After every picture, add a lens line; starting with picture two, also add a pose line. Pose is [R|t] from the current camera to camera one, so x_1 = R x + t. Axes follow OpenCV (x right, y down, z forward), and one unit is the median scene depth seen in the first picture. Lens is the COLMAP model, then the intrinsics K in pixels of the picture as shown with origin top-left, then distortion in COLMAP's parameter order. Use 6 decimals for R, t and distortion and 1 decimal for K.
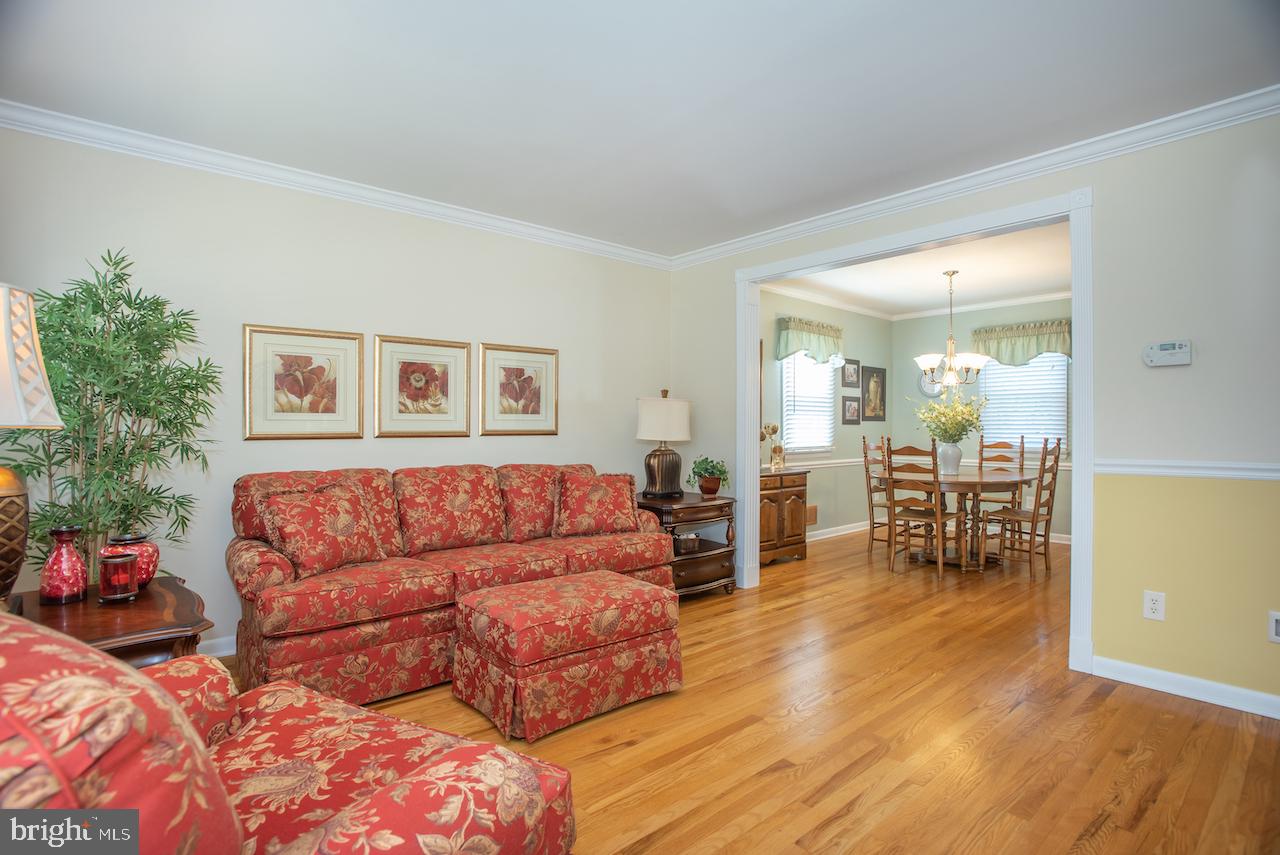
lens RADIAL K [[631.9, 0, 645.5], [0, 631.9, 431.7], [0, 0, 1]] dist [-0.068575, 0.027150]
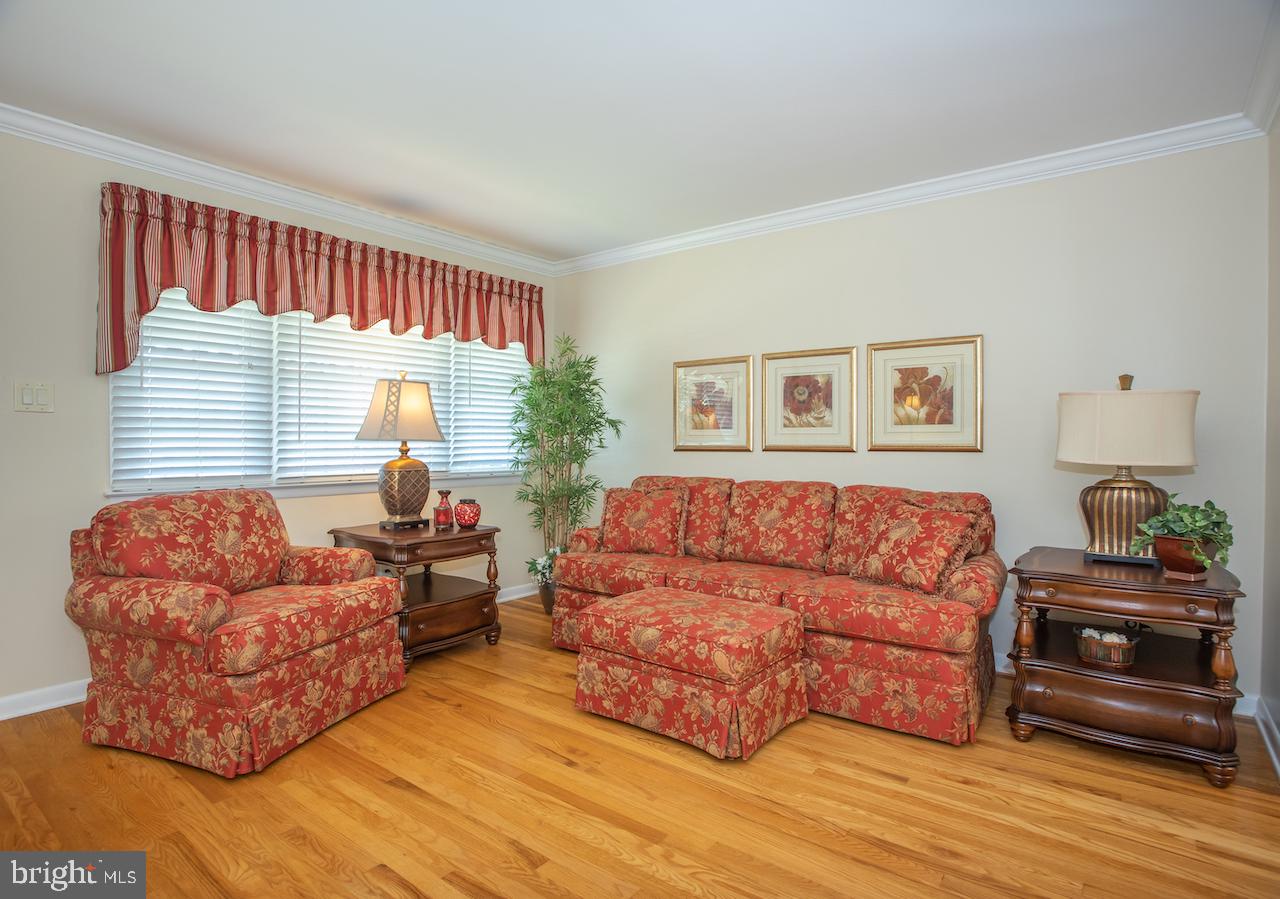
lens RADIAL K [[670.9, 0, 647.9], [0, 670.9, 446.3], [0, 0, 1]] dist [-0.076331, 0.050169]
pose [[0.204047, 0.005631, -0.978945, 0.558094], [-0.006175, 0.999971, 0.004465, -0.002176], [0.978942, 0.005134, 0.204076, 0.496919]]
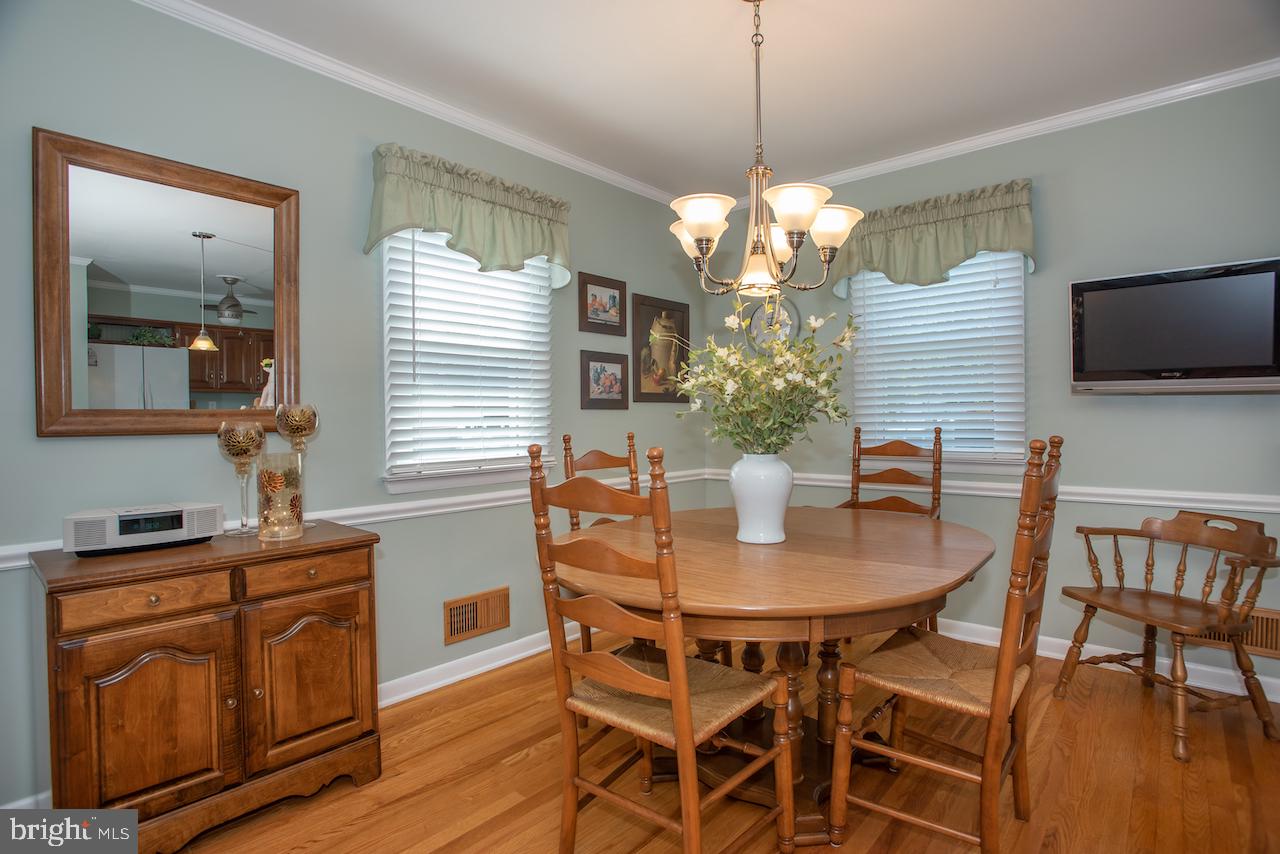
lens RADIAL K [[650.4, 0, 640.0], [0, 650.4, 427.0], [0, 0, 1]] dist [-0.042584, 0.000350]
pose [[0.990747, -0.015681, 0.134816, 0.476549], [0.014926, 0.999867, 0.006611, -0.000550], [-0.134901, -0.004537, 0.990849, 0.814620]]
